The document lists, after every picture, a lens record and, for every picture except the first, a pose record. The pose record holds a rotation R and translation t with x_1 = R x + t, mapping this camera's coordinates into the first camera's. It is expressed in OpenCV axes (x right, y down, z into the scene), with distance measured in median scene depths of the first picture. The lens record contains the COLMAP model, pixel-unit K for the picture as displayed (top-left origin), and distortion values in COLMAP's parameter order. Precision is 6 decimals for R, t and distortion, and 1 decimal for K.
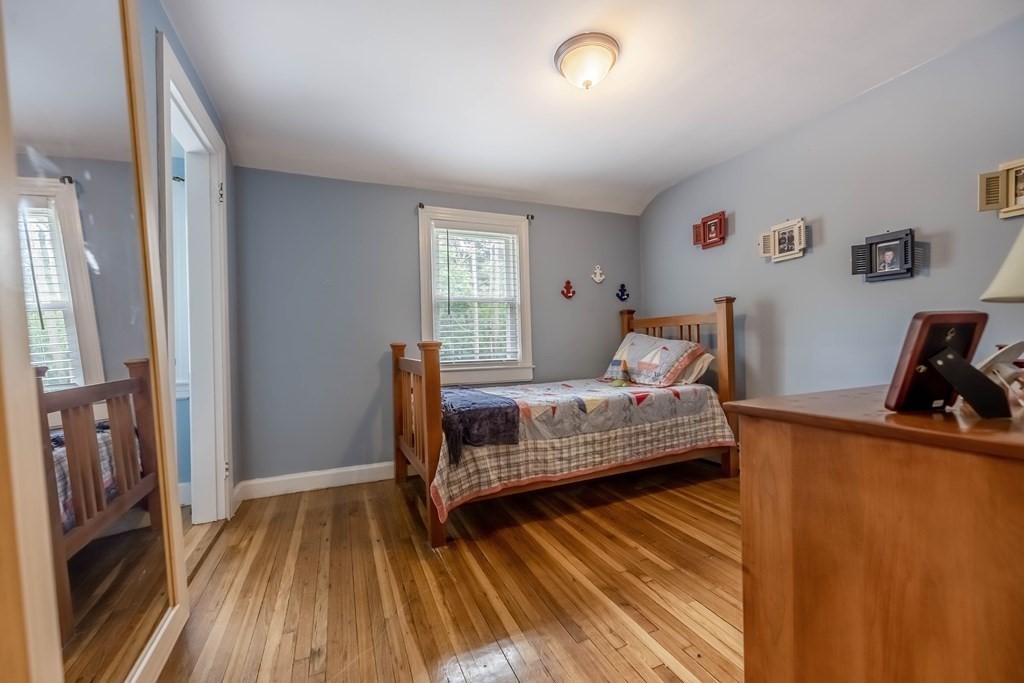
lens RADIAL K [[407.6, 0, 514.9], [0, 407.6, 345.9], [0, 0, 1]] dist [-0.000025, 0.000004]
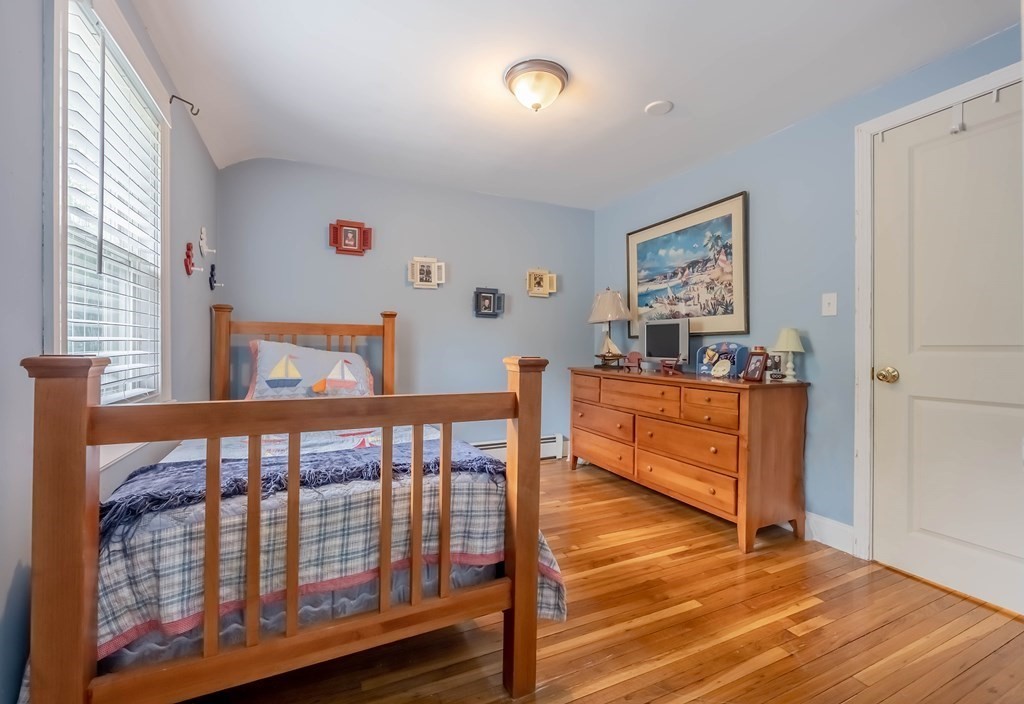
lens RADIAL K [[434.1, 0, 513.5], [0, 434.1, 347.5], [0, 0, 1]] dist [0.000076, 0.000015]
pose [[-0.021968, 0.018475, 0.999588, -0.648095], [-0.004304, 0.999818, -0.018574, -0.011215], [-0.999749, -0.004710, -0.021884, 0.776728]]
